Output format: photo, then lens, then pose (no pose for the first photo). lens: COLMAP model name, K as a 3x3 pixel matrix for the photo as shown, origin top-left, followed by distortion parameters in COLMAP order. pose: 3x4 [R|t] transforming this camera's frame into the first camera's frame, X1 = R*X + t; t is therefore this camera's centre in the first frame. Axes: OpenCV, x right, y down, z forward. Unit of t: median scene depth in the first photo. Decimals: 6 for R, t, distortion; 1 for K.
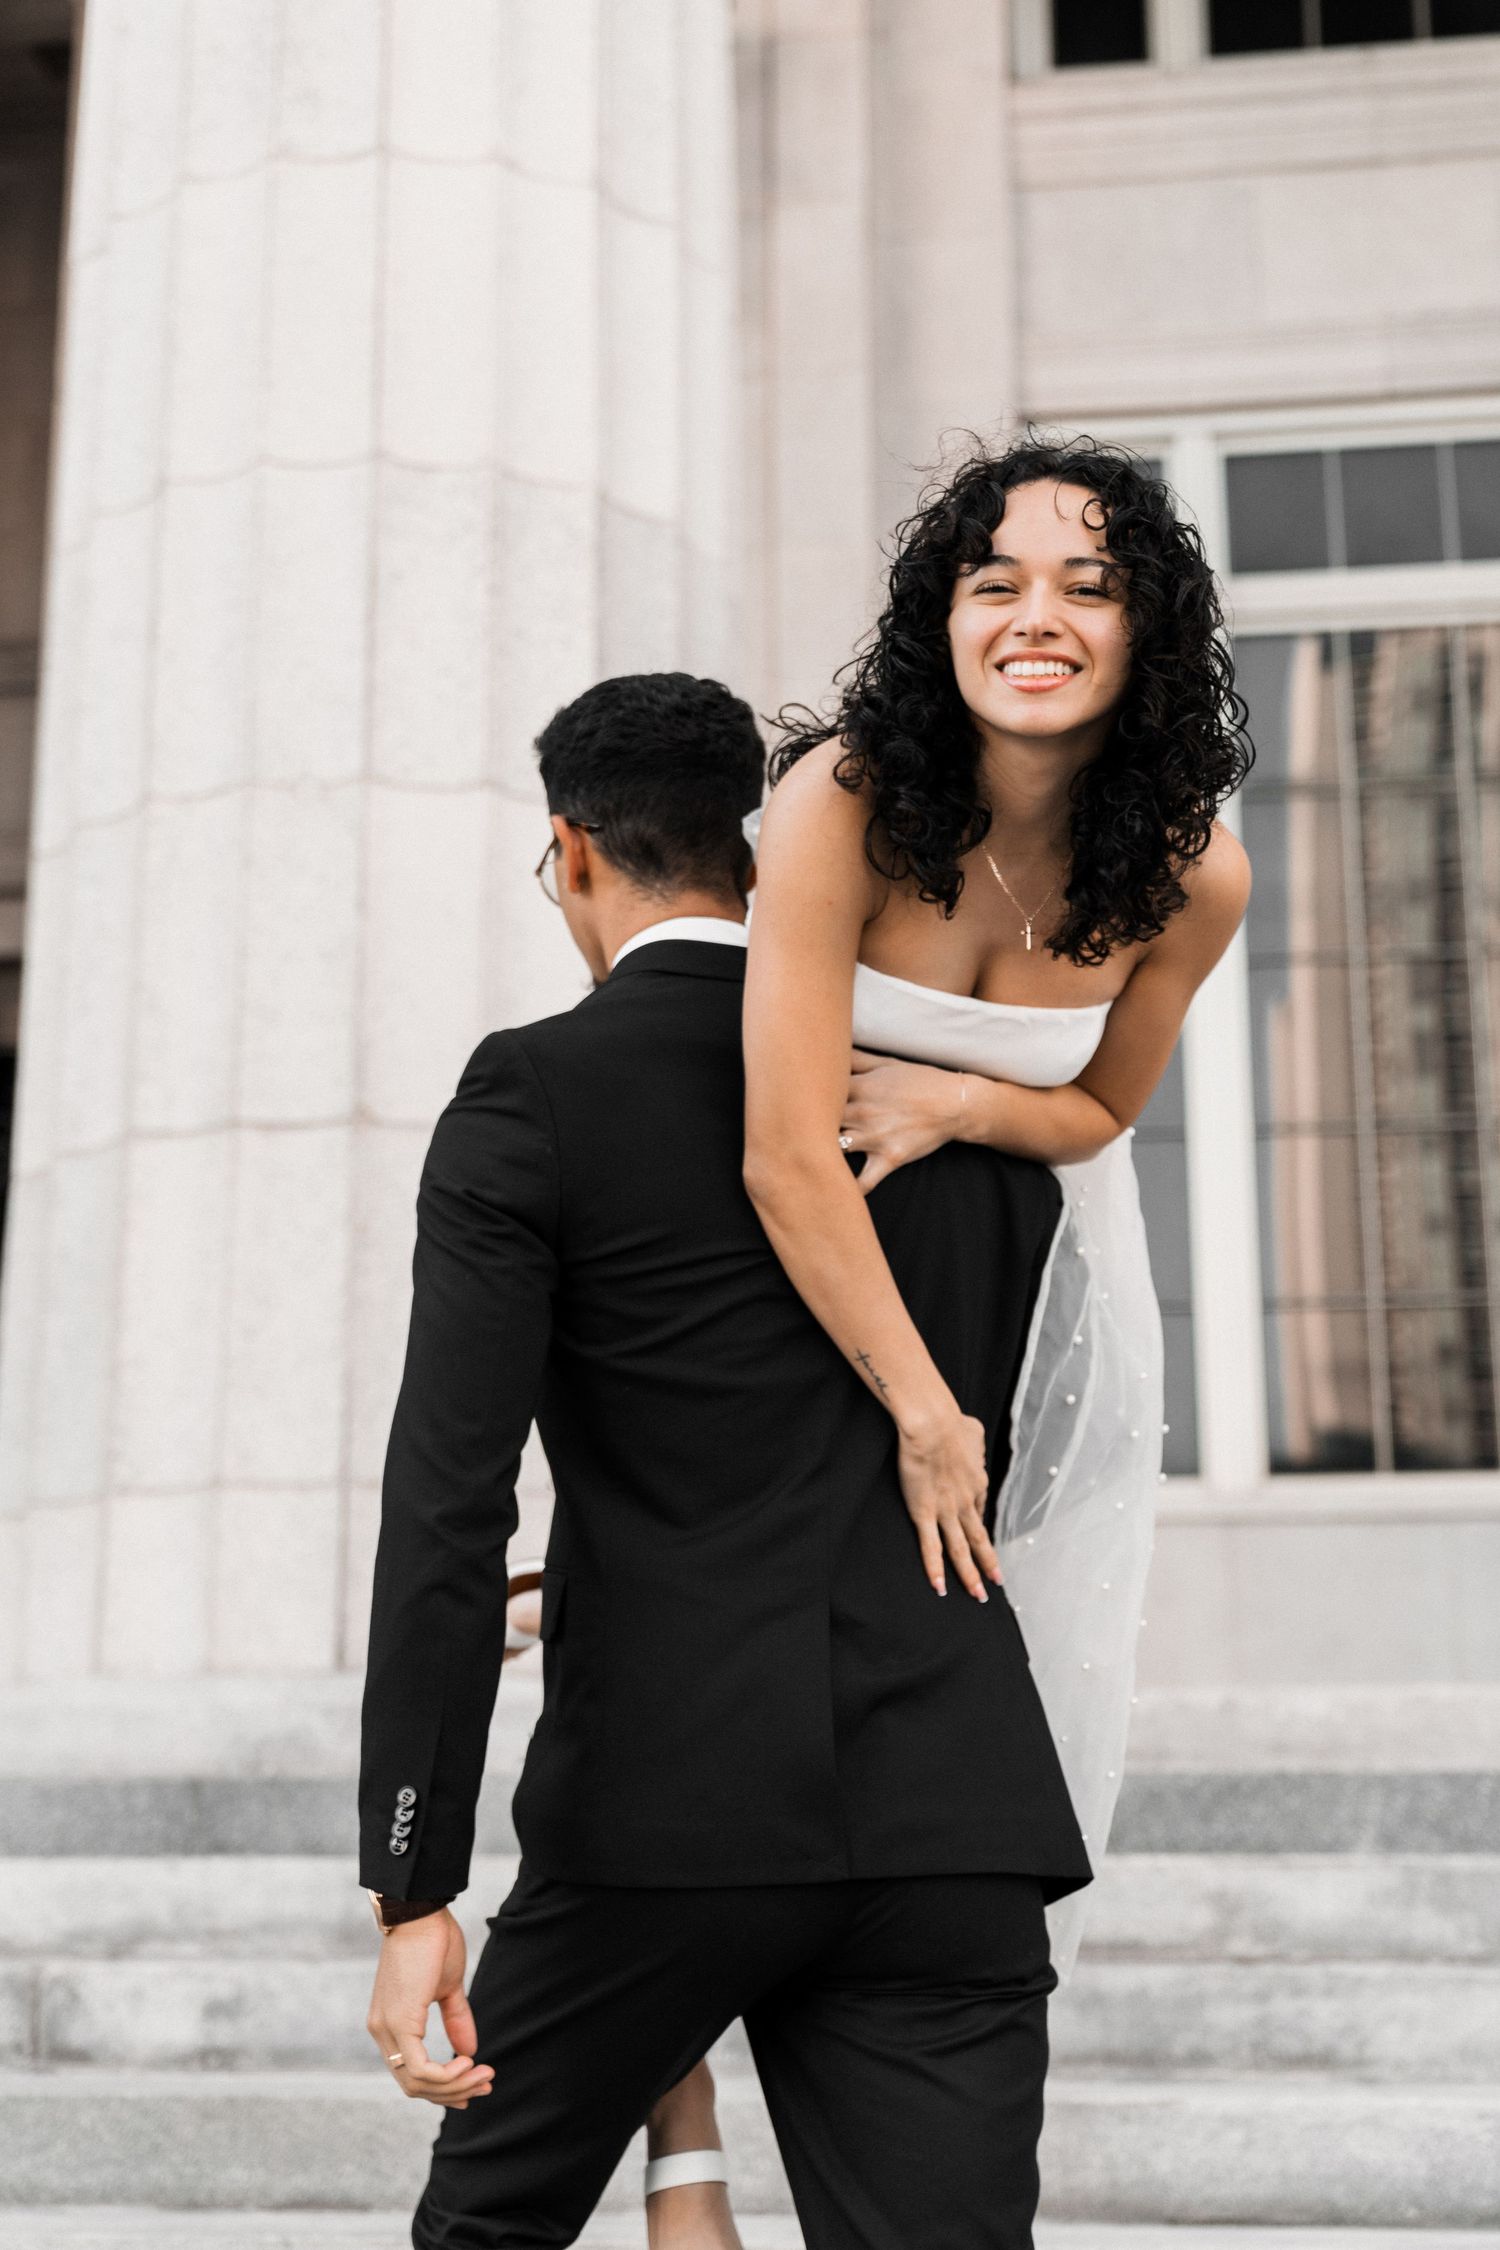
lens RADIAL K [[3401.7, 0, 738.5], [0, 3401.7, 1116.1], [0, 0, 1]] dist [0.017140, 0.000000]
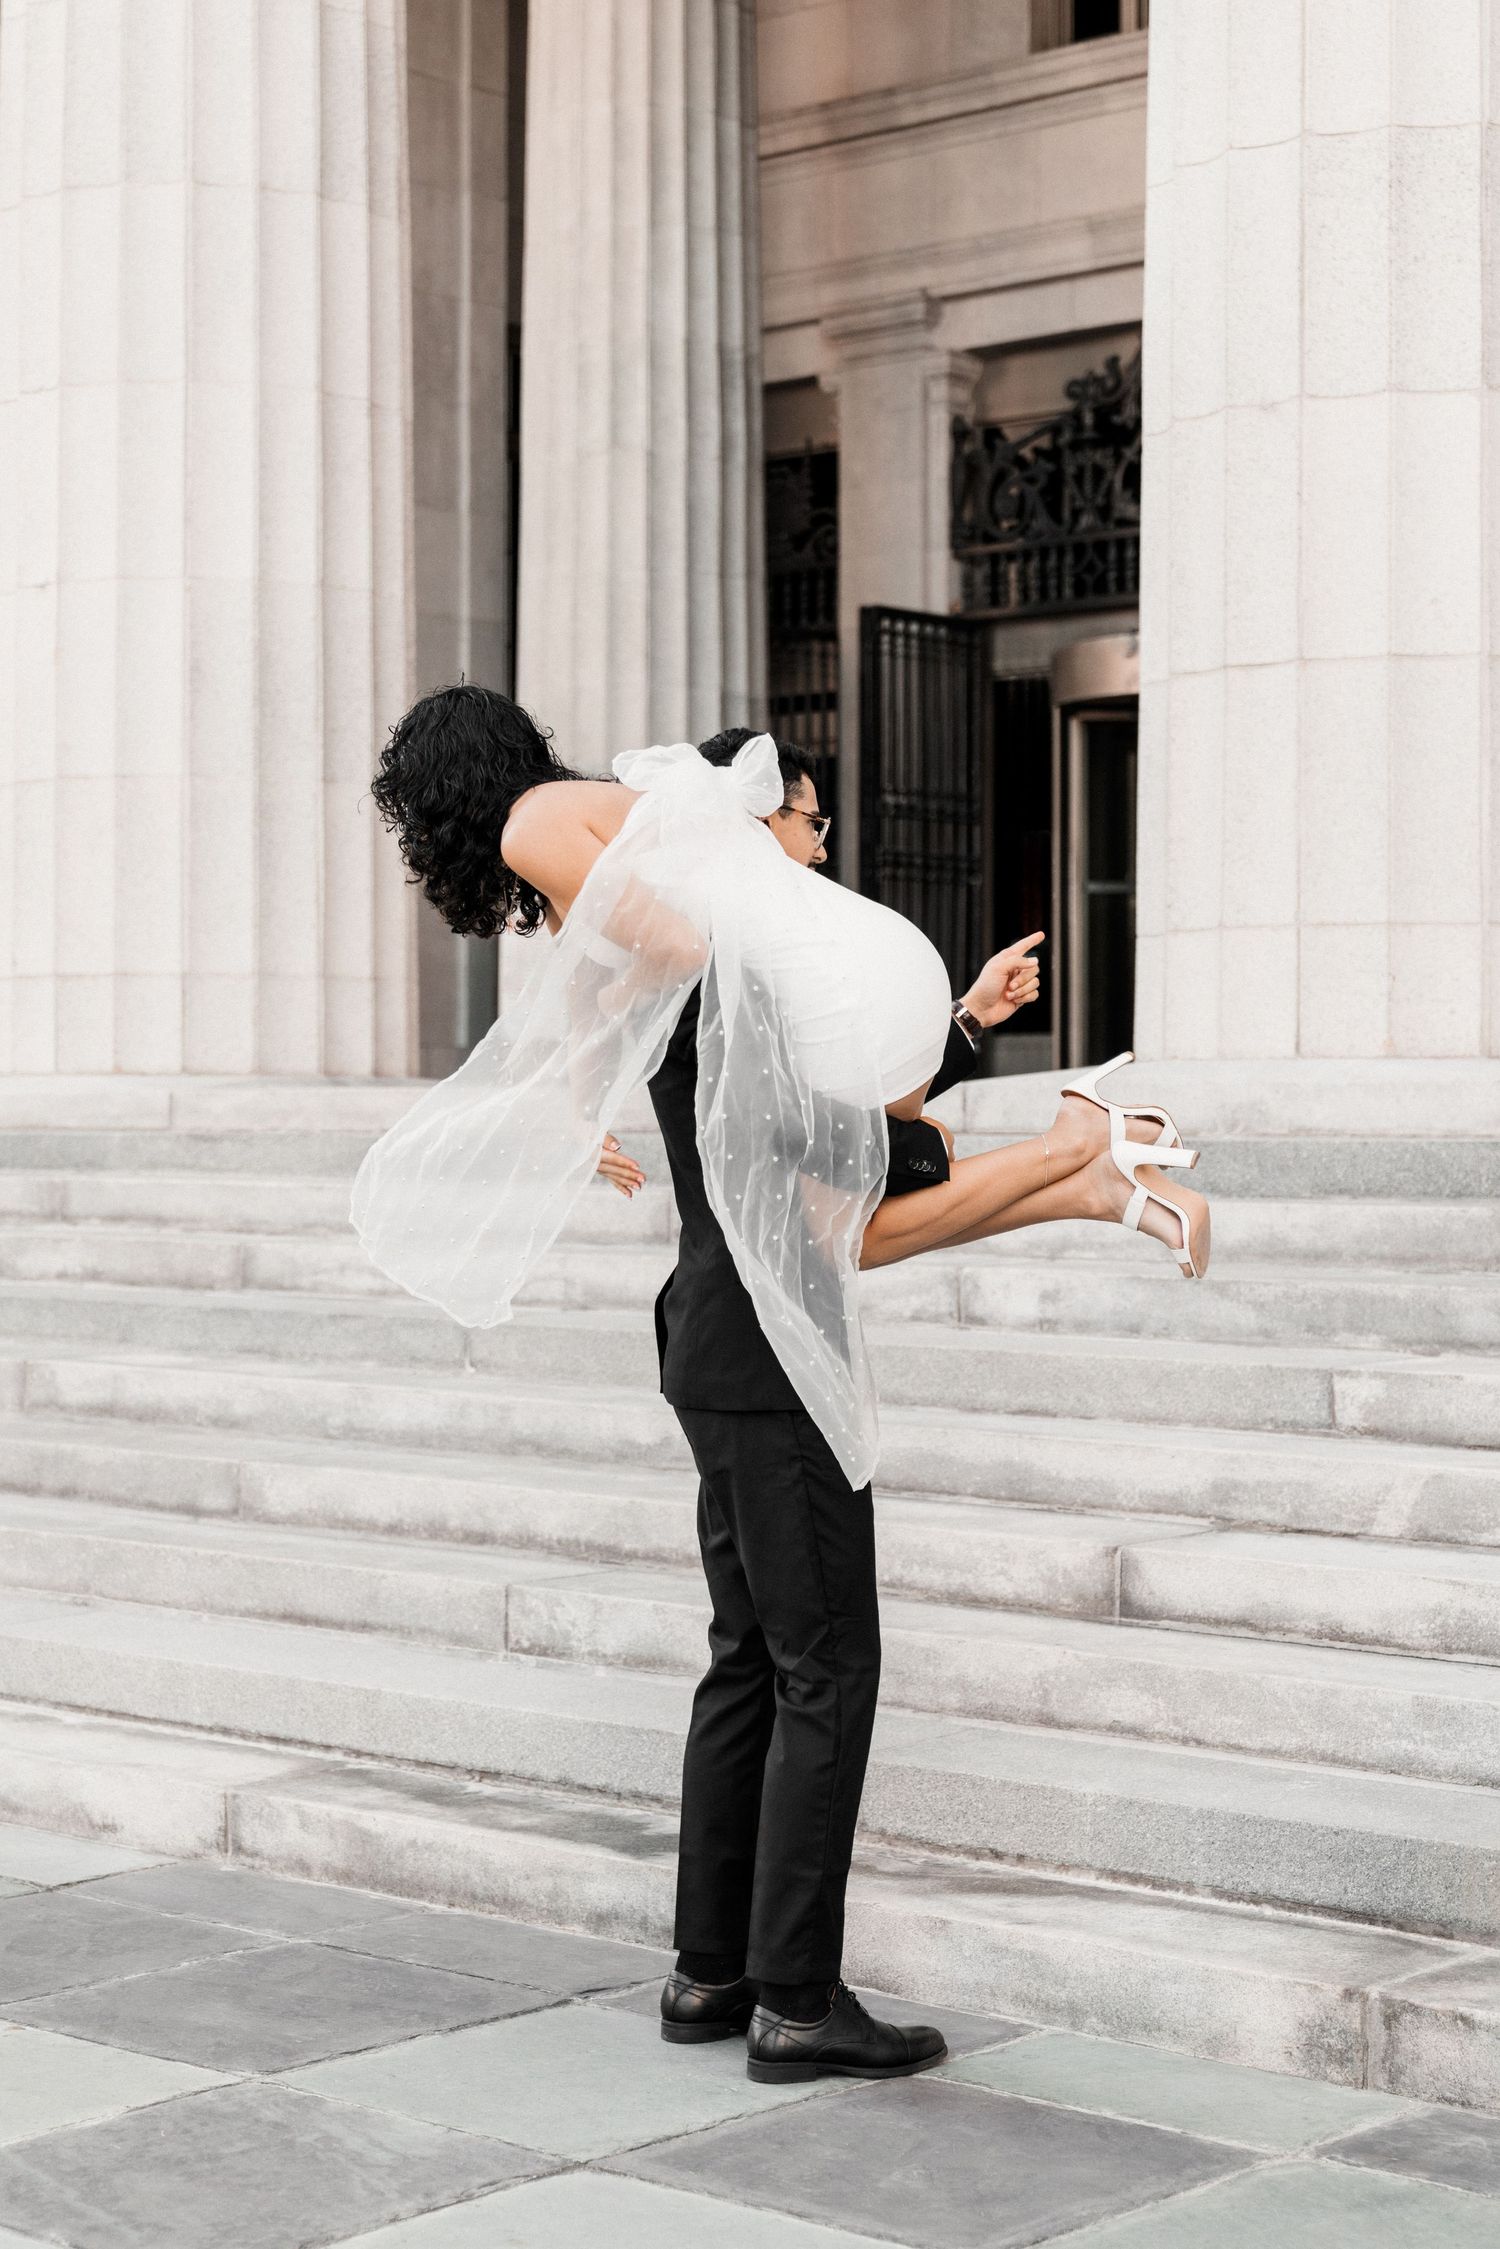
lens RADIAL K [[3766.8, 0, 755.1], [0, 3766.8, 1117.9], [0, 0, 1]] dist [0.028509, 0.000000]
pose [[0.827318, -0.000543, -0.561733, 0.759418], [0.134775, 0.970982, 0.197557, -0.202288], [0.545326, -0.239150, 0.803385, -0.524253]]
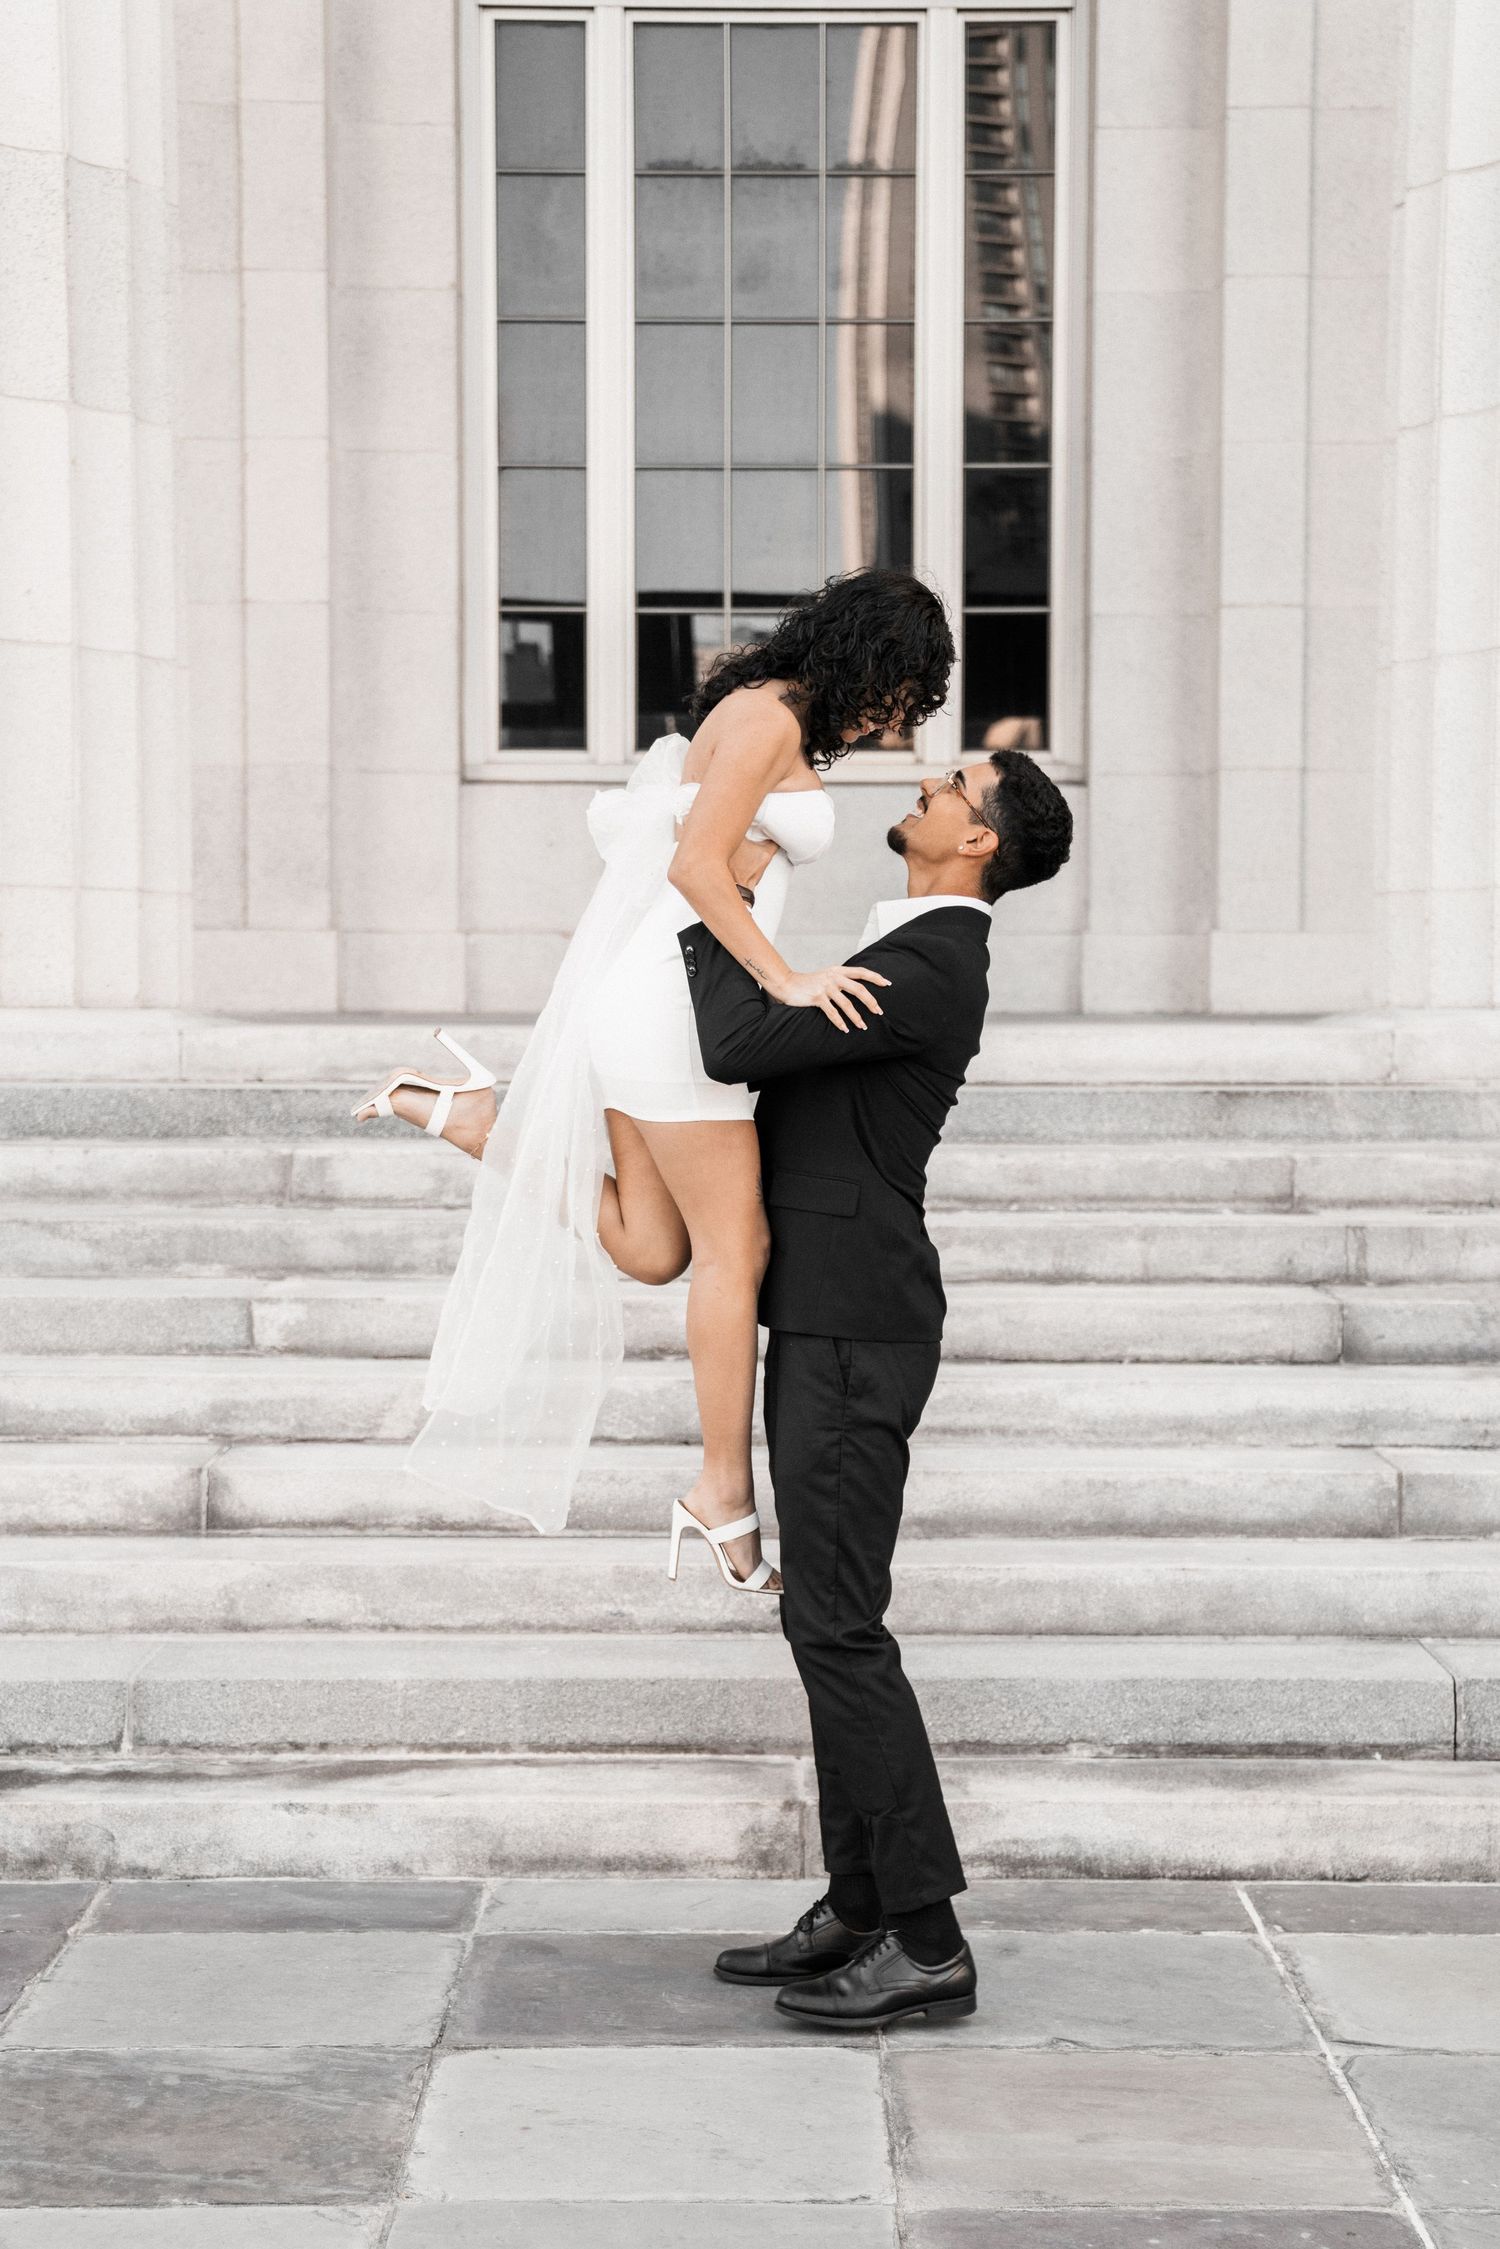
lens RADIAL K [[3546.4, 0, 739.6], [0, 3546.4, 1130.5], [0, 0, 1]] dist [0.166849, 0.000000]
pose [[0.992499, -0.000712, 0.122252, 0.075292], [-0.032990, 0.961324, 0.273436, -0.309651], [-0.117718, -0.275418, 0.954090, -0.789628]]
